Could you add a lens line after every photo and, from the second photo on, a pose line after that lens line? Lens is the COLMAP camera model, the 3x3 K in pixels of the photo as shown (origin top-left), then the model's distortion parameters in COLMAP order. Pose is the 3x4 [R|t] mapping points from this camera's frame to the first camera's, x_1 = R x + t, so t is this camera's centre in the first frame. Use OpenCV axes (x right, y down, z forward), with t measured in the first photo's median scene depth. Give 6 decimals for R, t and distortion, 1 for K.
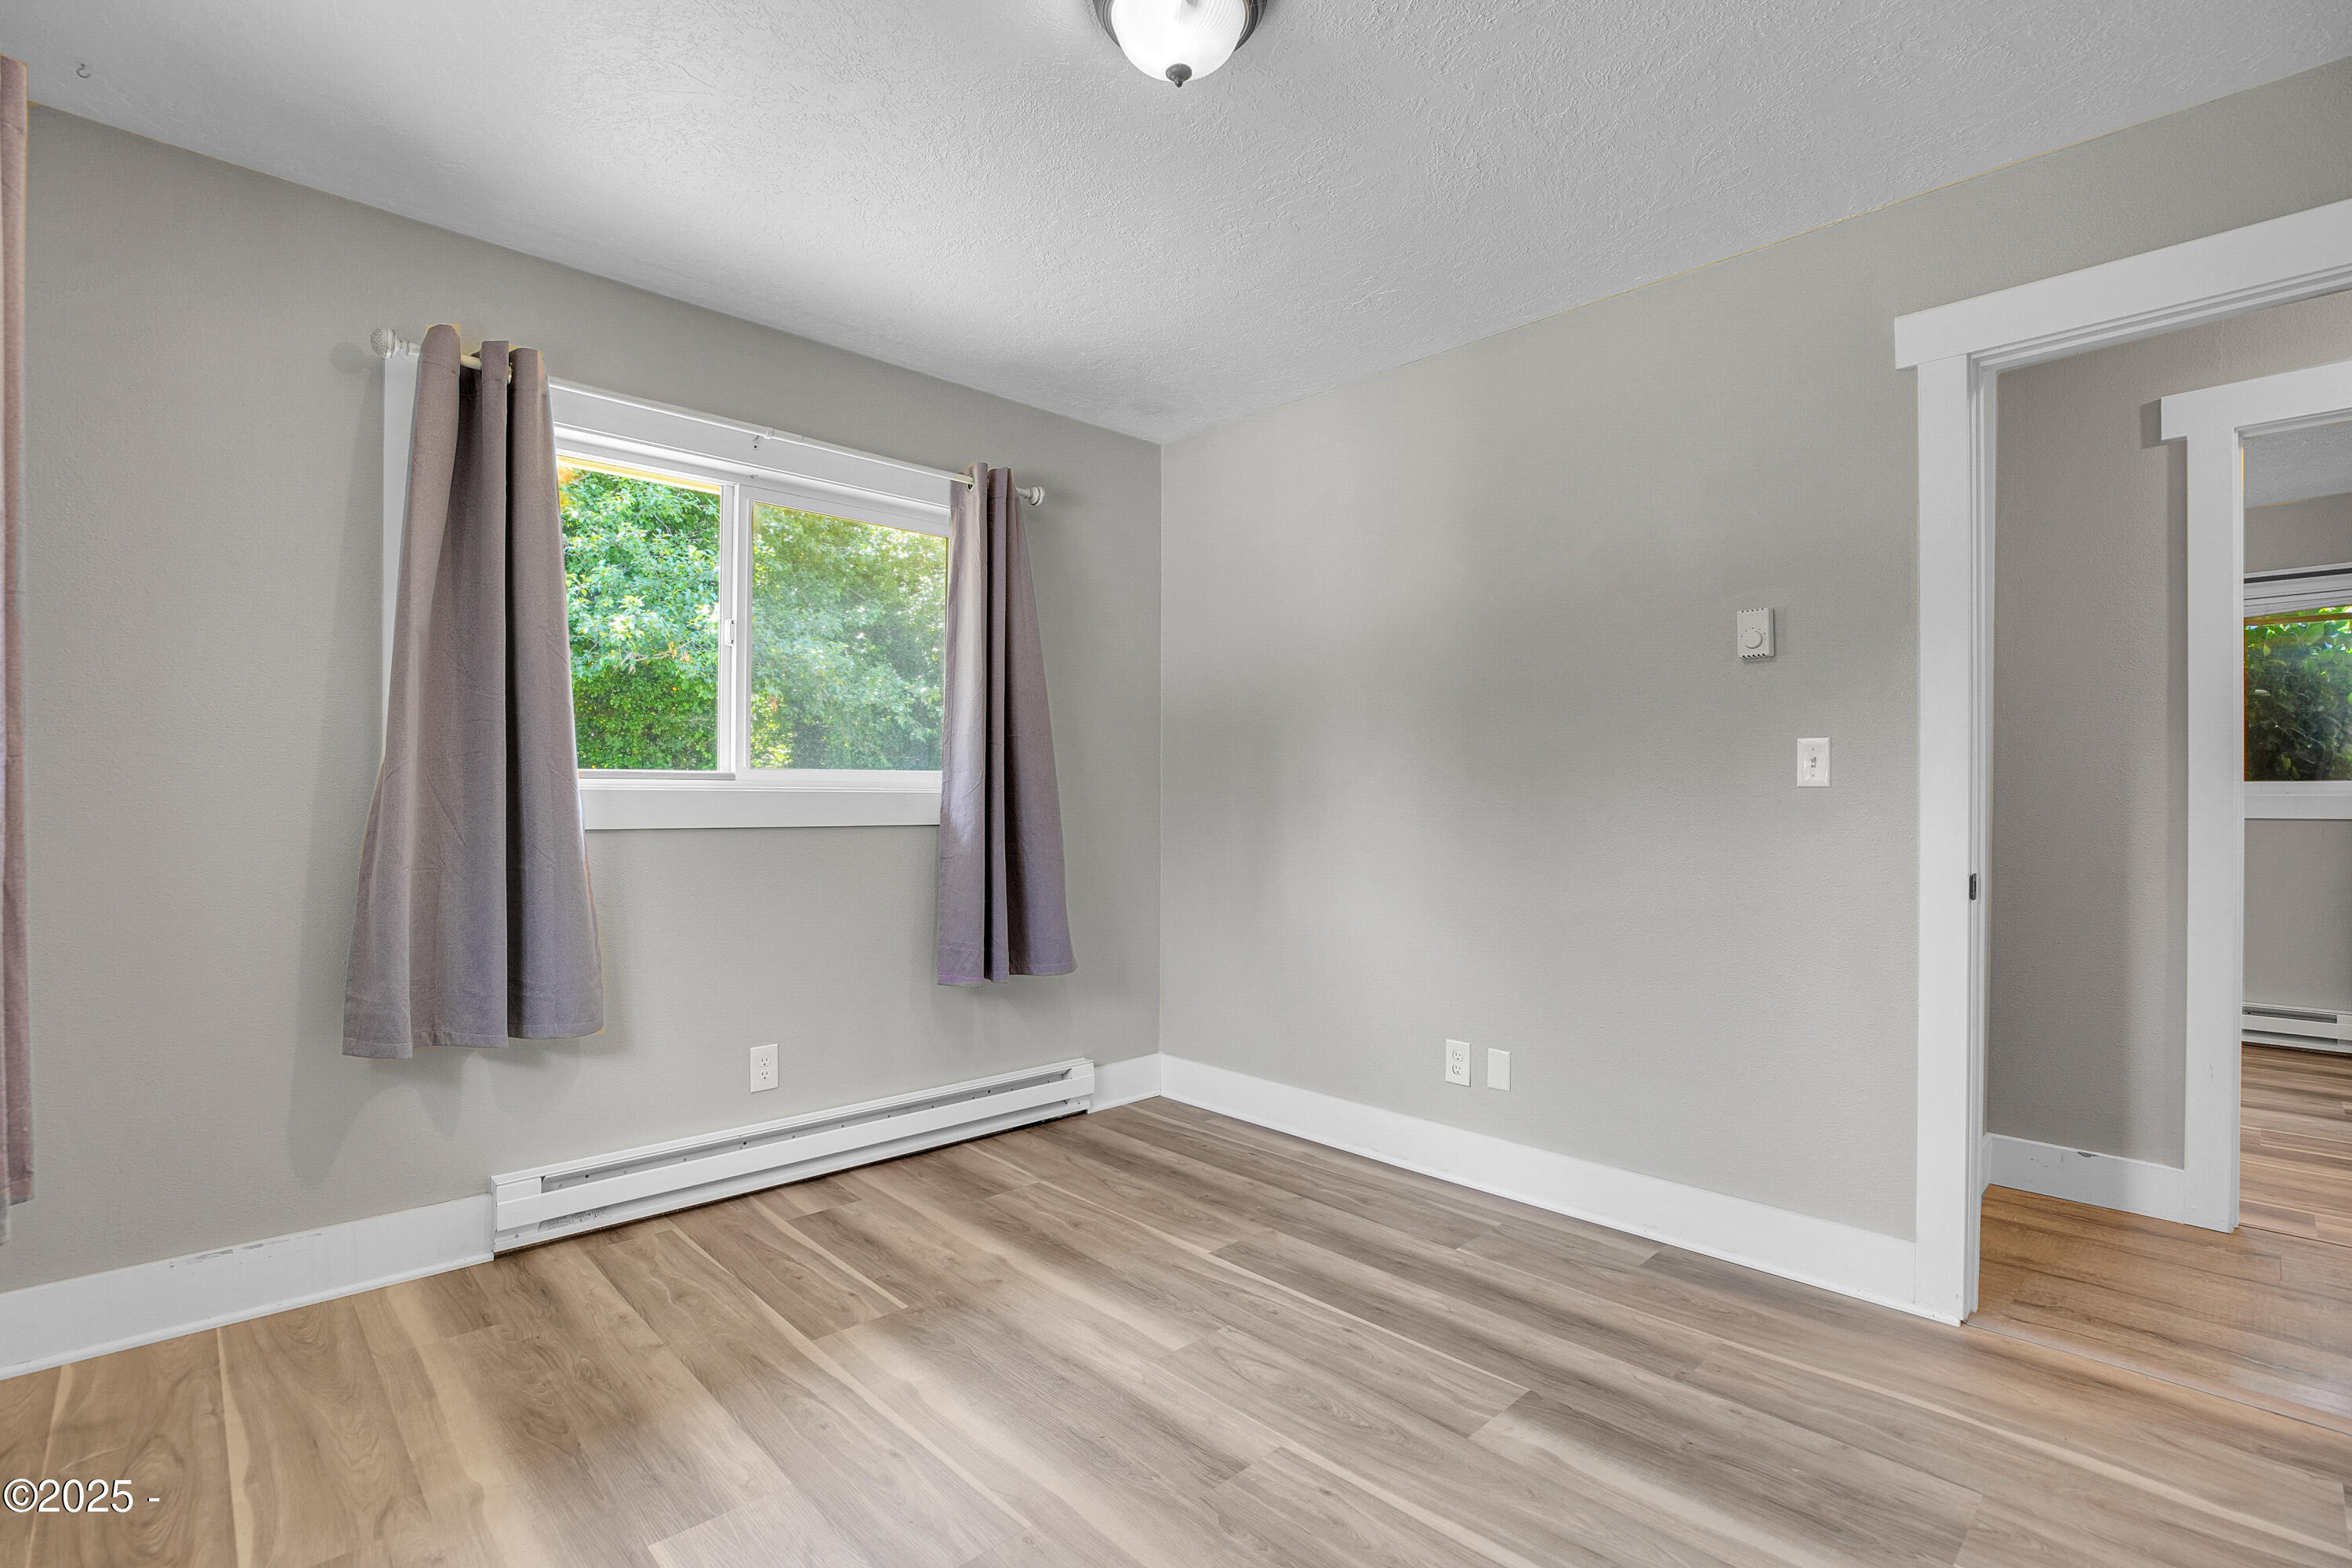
lens RADIAL K [[1089.2, 0, 1165.3], [0, 1089.2, 787.6], [0, 0, 1]] dist [-0.045406, 0.012965]
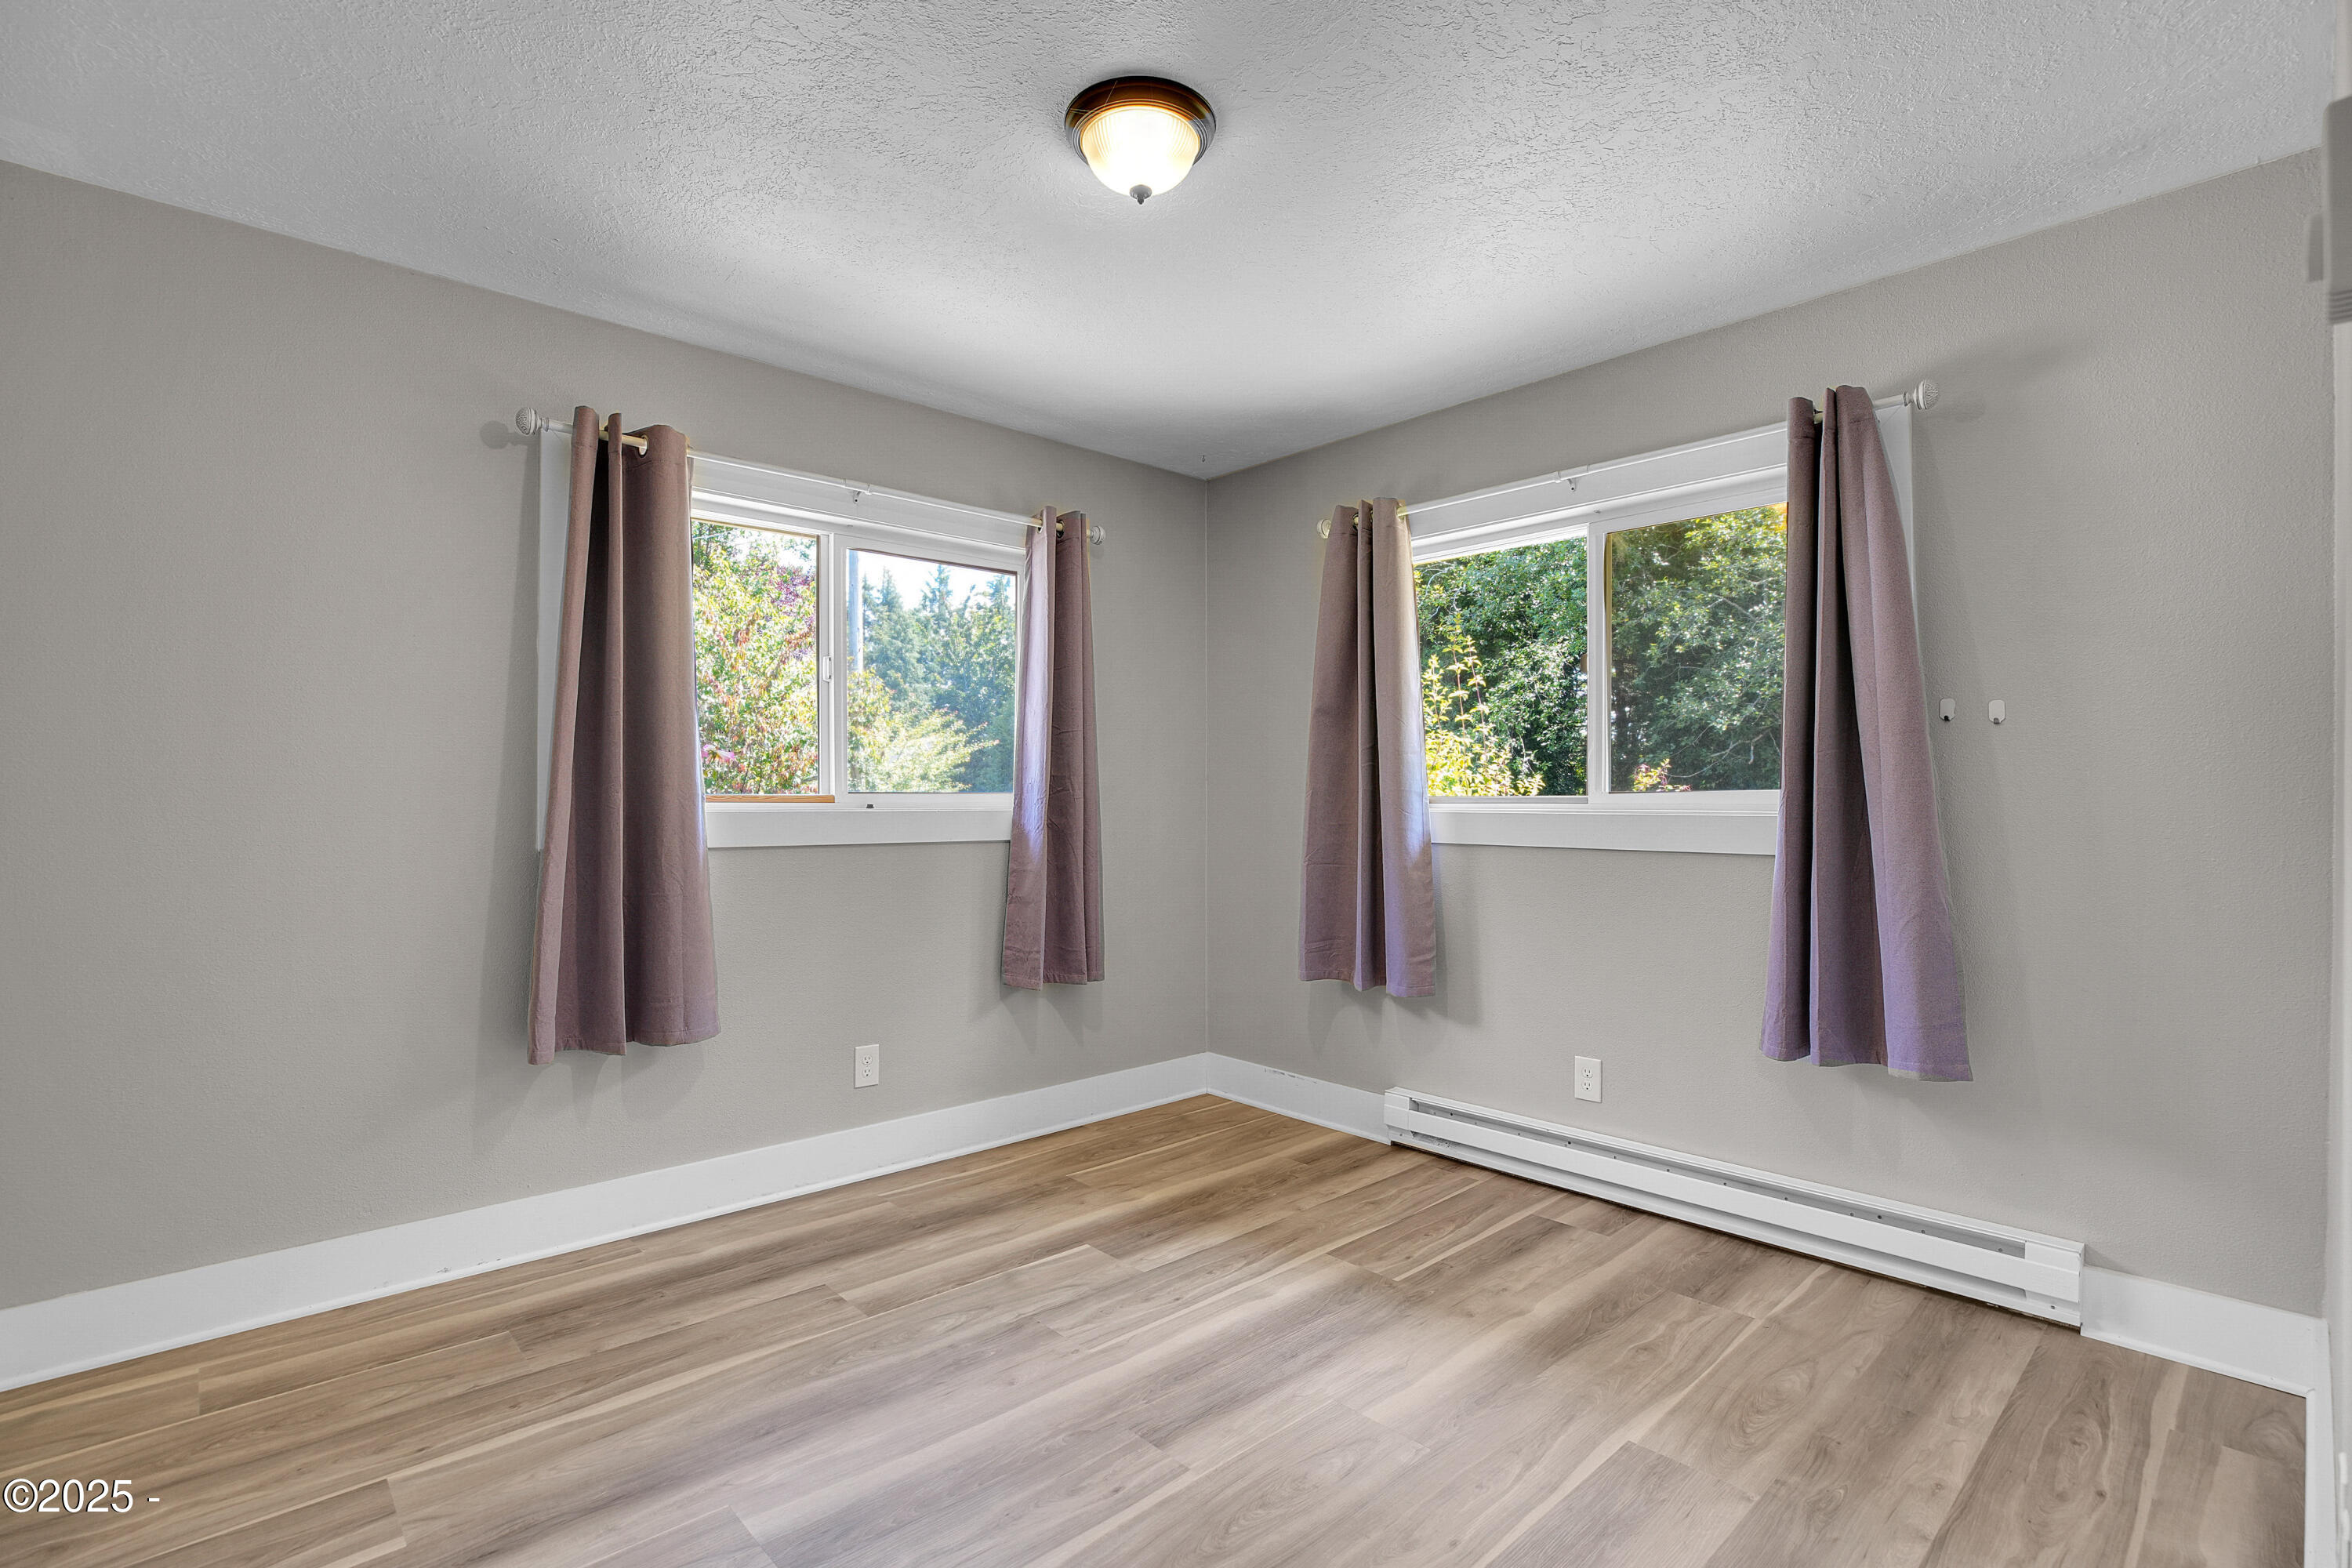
lens RADIAL K [[1111.7, 0, 1170.3], [0, 1111.7, 797.2], [0, 0, 1]] dist [-0.051054, 0.014467]
pose [[-0.027931, -0.011833, -0.999540, 0.818398], [0.000110, 0.999930, -0.011841, 0.001273], [0.999610, -0.000441, -0.027928, 0.730565]]
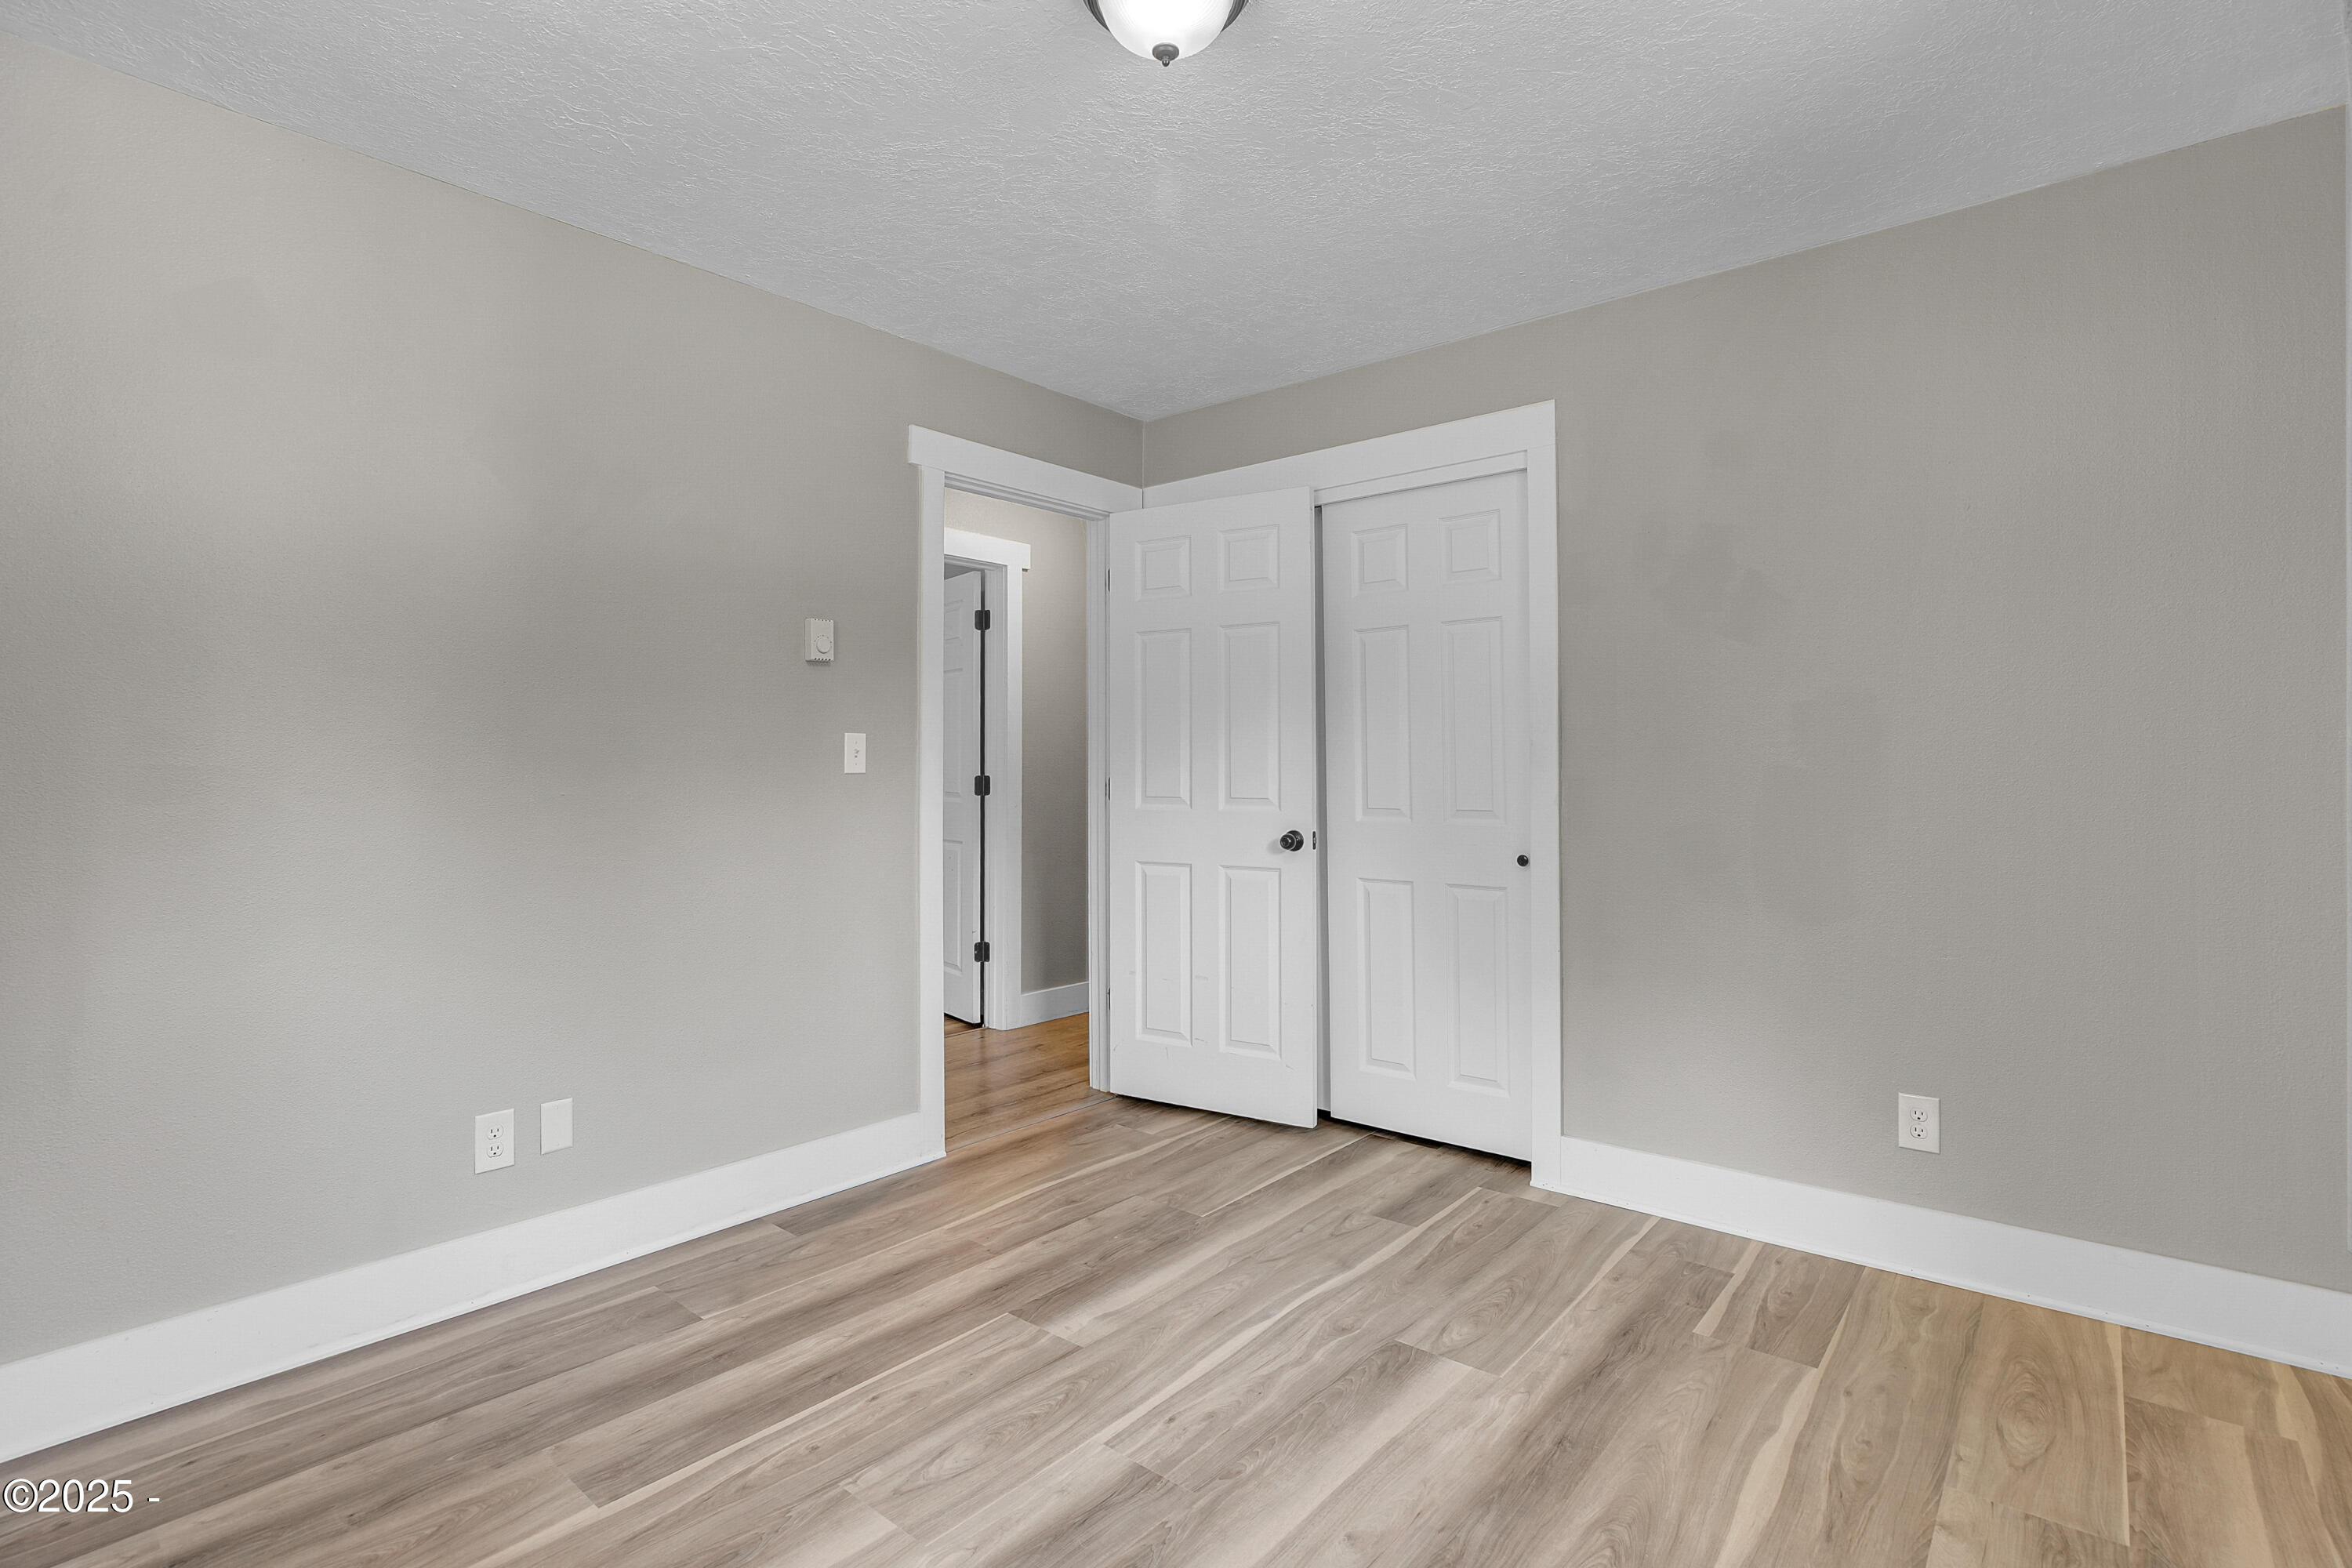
lens RADIAL K [[1093.6, 0, 1175.3], [0, 1093.6, 733.0], [0, 0, 1]] dist [-0.045537, 0.012691]
pose [[-0.103667, 0.034466, 0.994015, -0.653477], [0.002317, 0.999405, -0.034412, -0.003466], [-0.994609, -0.001265, -0.103685, 0.750219]]
